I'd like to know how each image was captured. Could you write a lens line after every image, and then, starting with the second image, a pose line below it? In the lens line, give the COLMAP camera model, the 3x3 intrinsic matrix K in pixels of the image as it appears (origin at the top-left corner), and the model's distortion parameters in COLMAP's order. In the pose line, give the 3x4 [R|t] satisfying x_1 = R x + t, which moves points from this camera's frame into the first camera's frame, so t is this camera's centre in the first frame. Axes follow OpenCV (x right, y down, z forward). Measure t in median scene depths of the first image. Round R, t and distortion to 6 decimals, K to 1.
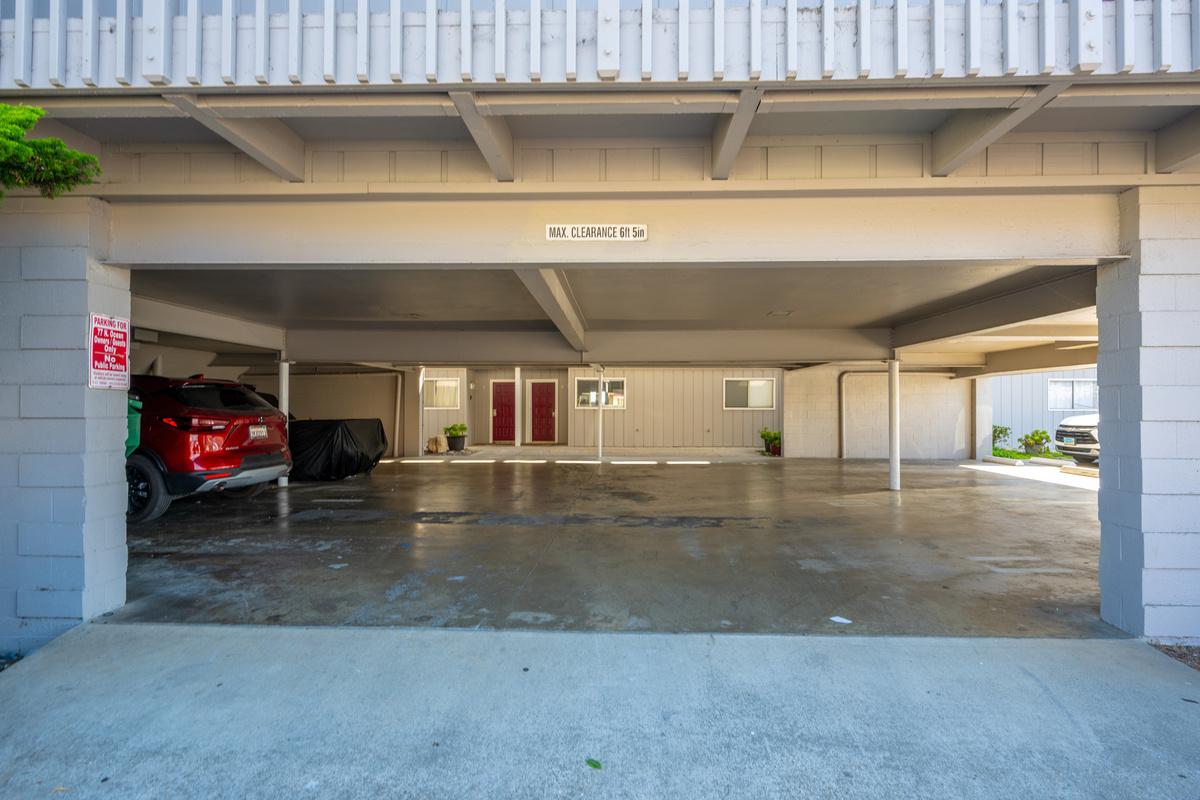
lens RADIAL K [[587.6, 0, 601.5], [0, 587.6, 398.2], [0, 0, 1]] dist [0.000593, 0.000091]
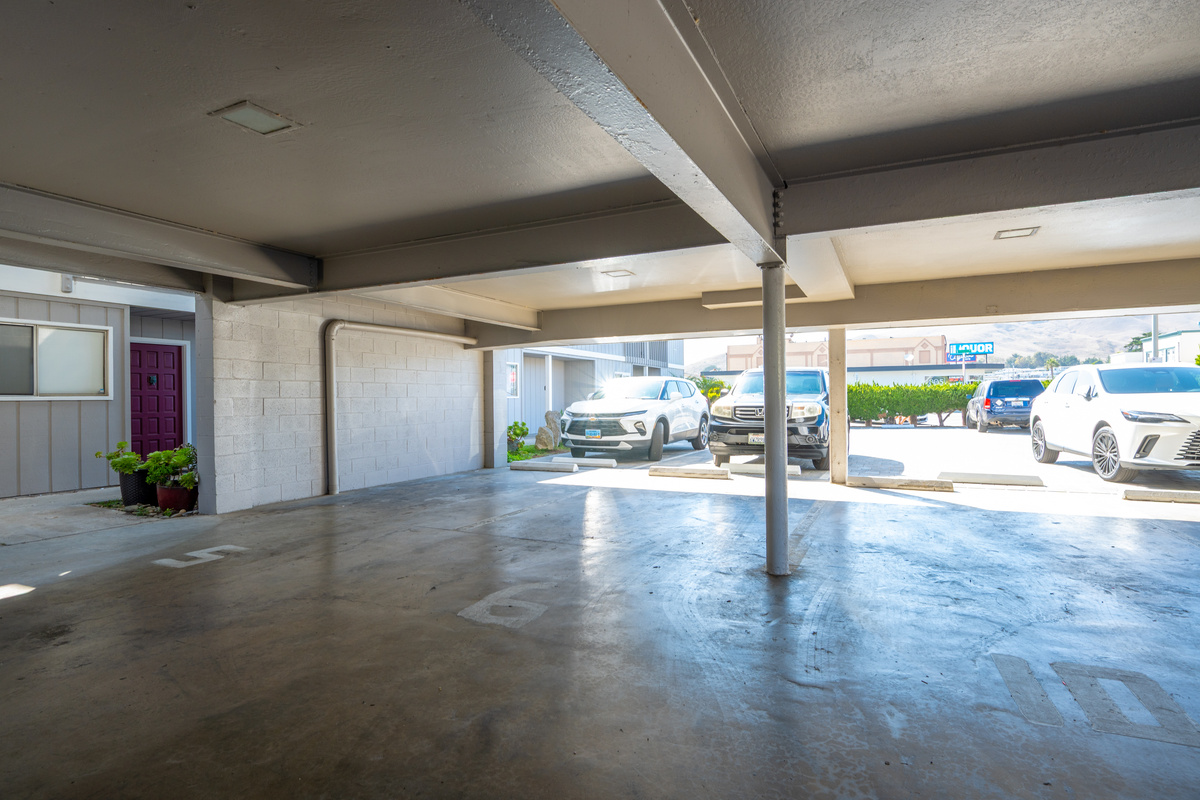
lens RADIAL K [[624.2, 0, 600.9], [0, 624.2, 399.0], [0, 0, 1]] dist [-0.004690, -0.000535]
pose [[0.402854, -0.005764, 0.915246, 0.022589], [-0.002542, 0.999969, 0.007416, 0.017848], [-0.915261, -0.005314, 0.402827, 0.586007]]
